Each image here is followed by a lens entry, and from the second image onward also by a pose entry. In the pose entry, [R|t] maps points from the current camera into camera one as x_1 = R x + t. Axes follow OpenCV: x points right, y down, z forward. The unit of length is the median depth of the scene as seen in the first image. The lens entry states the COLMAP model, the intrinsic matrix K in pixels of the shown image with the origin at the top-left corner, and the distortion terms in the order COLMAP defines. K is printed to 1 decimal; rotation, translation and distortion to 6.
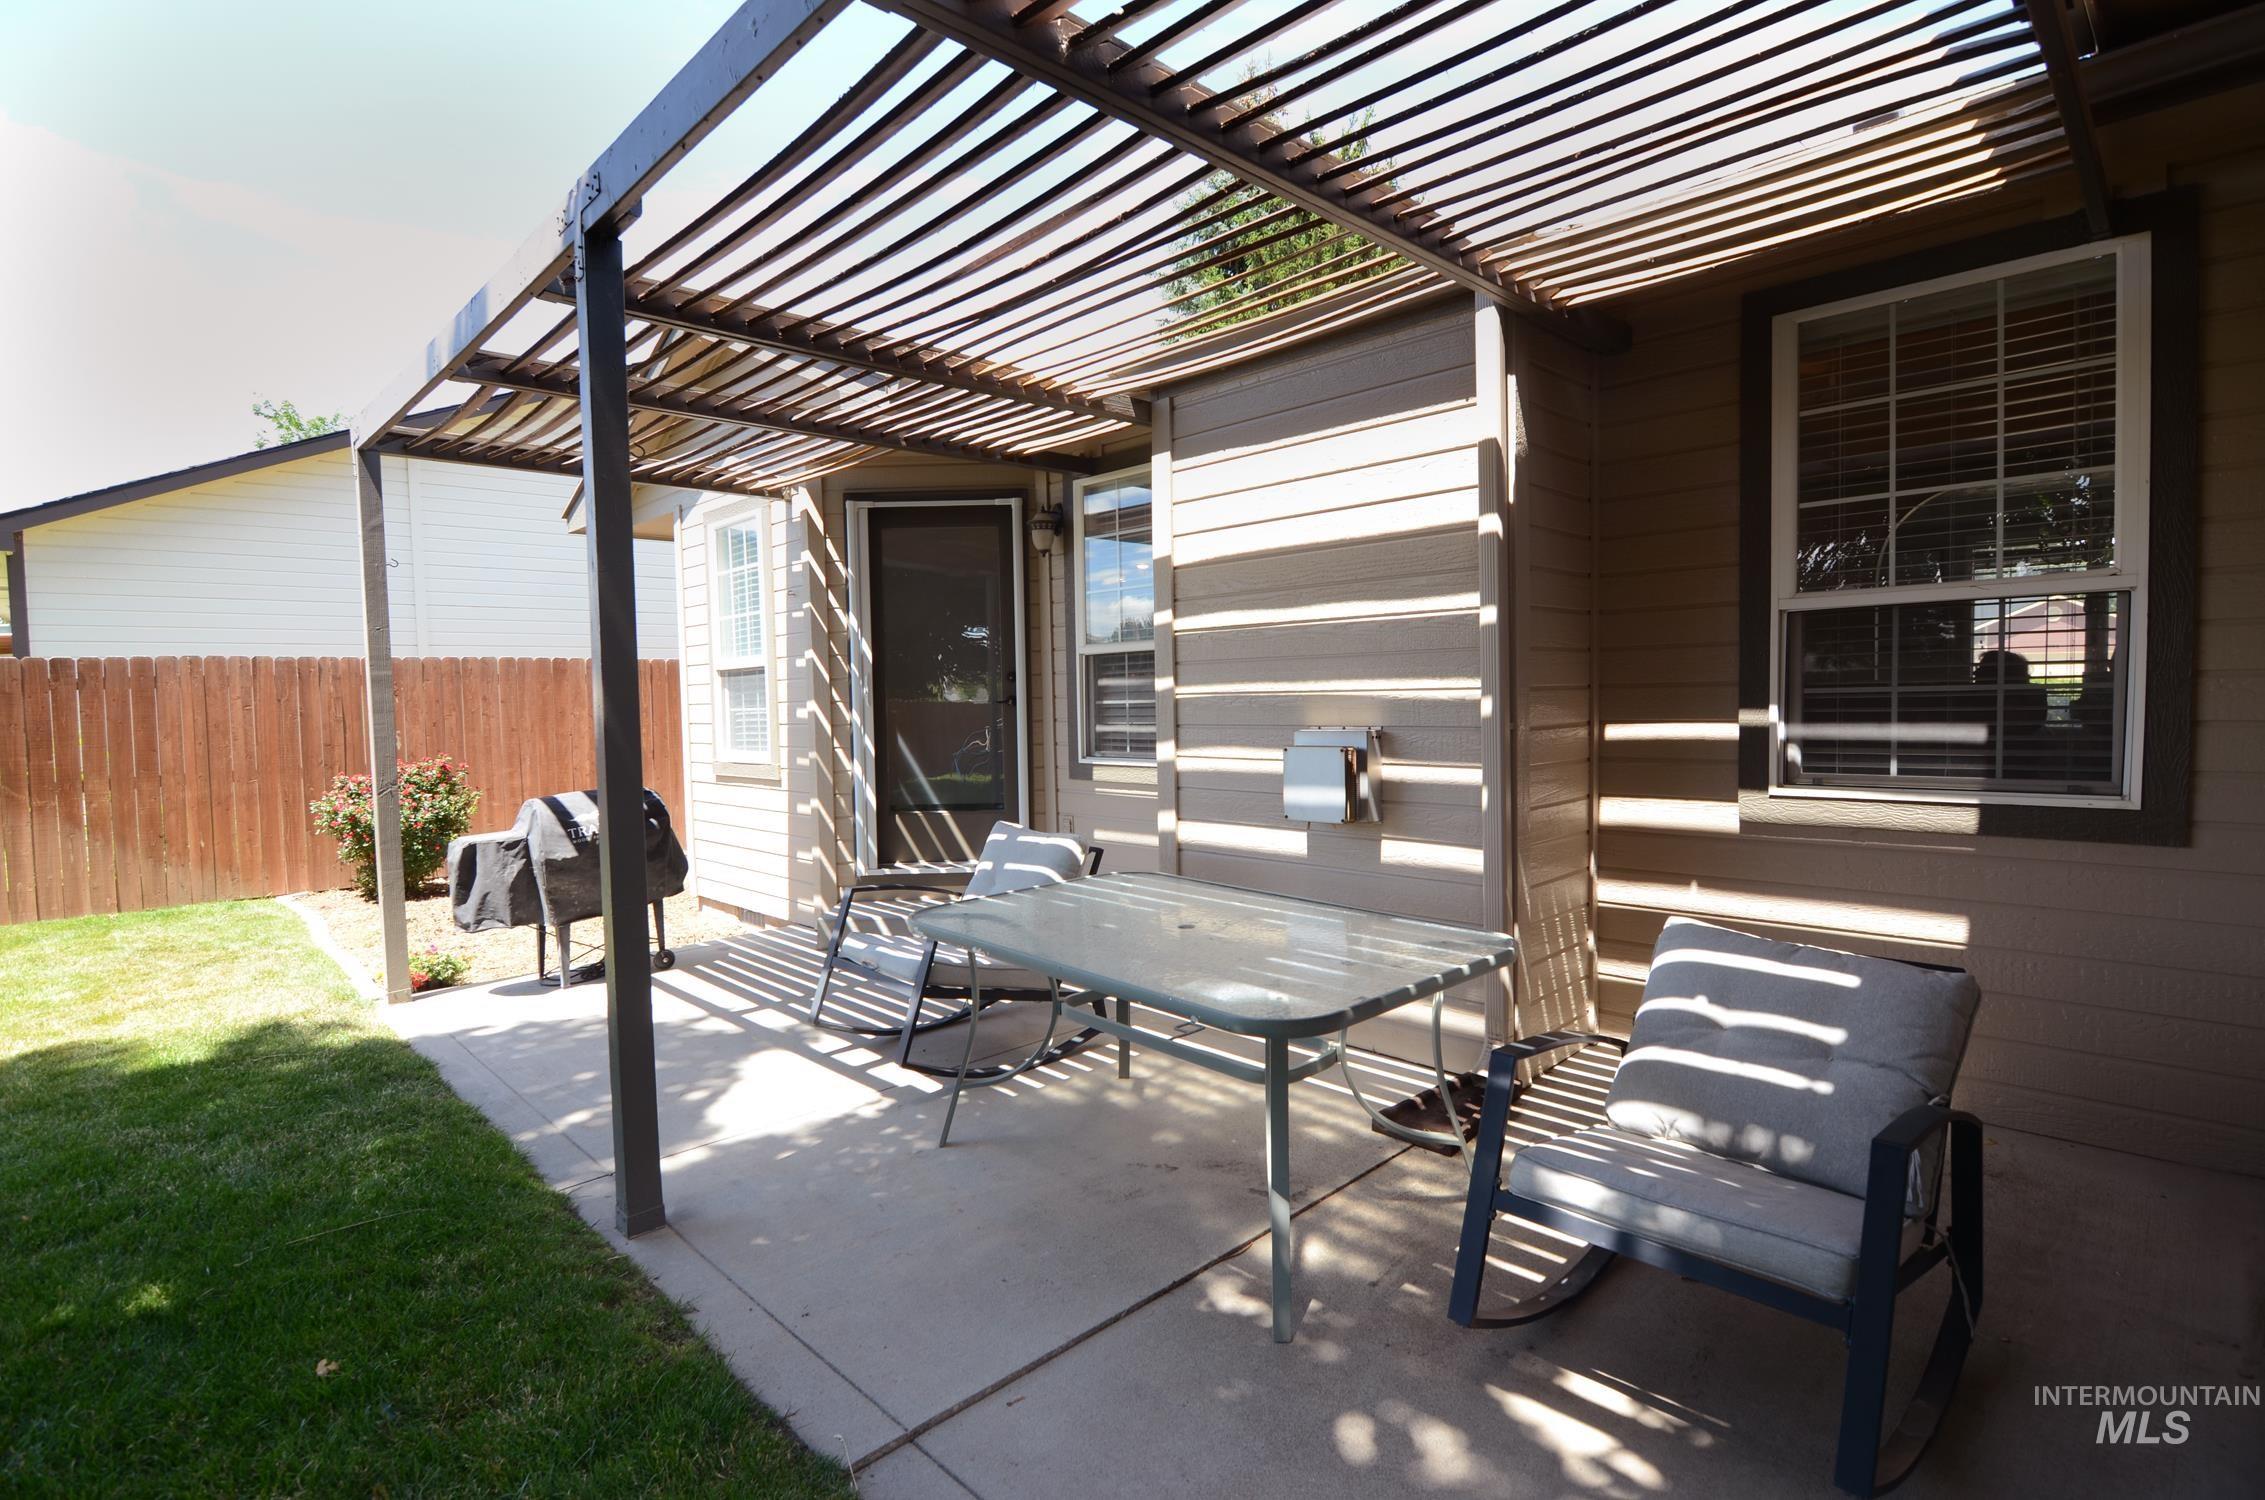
lens RADIAL K [[1090.8, 0, 1132.5], [0, 1090.8, 750.0], [0, 0, 1]] dist [0.002149, -0.015805]
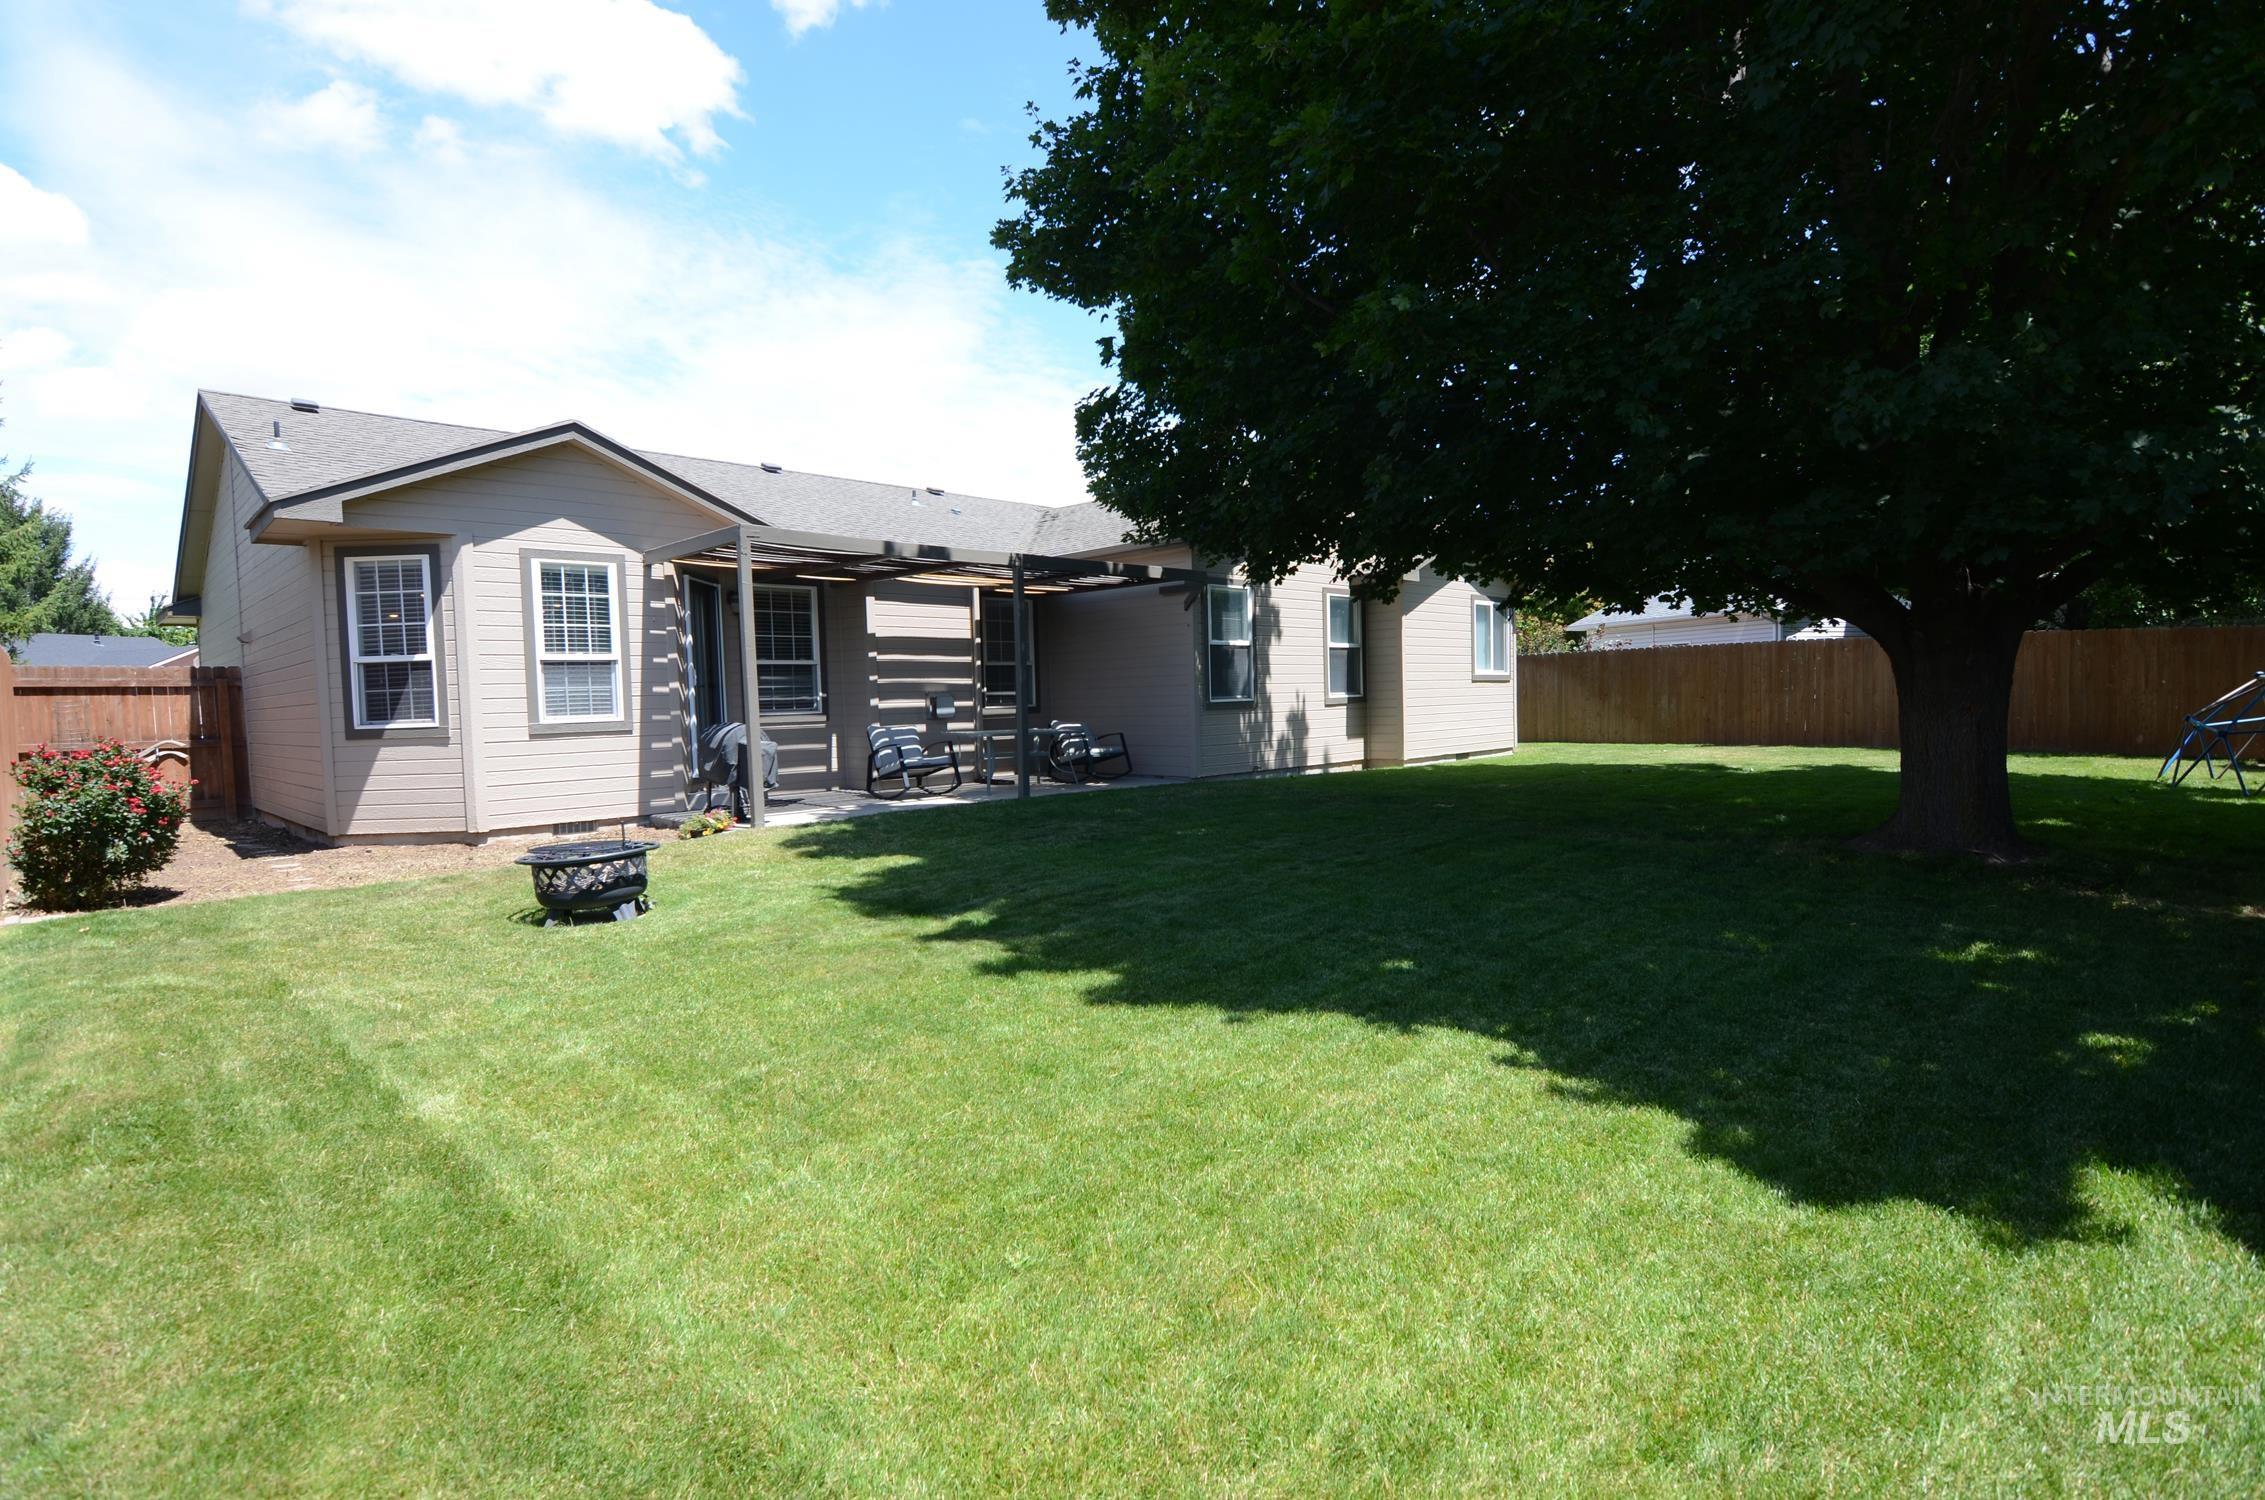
lens RADIAL K [[1090.8, 0, 1132.5], [0, 1090.8, 750.0], [0, 0, 1]] dist [0.002149, -0.015805]
pose [[-0.029185, -0.017418, 0.999422, -3.212750], [0.085360, 0.996152, 0.019854, 0.145170], [-0.995923, 0.085890, -0.027586, 0.488389]]
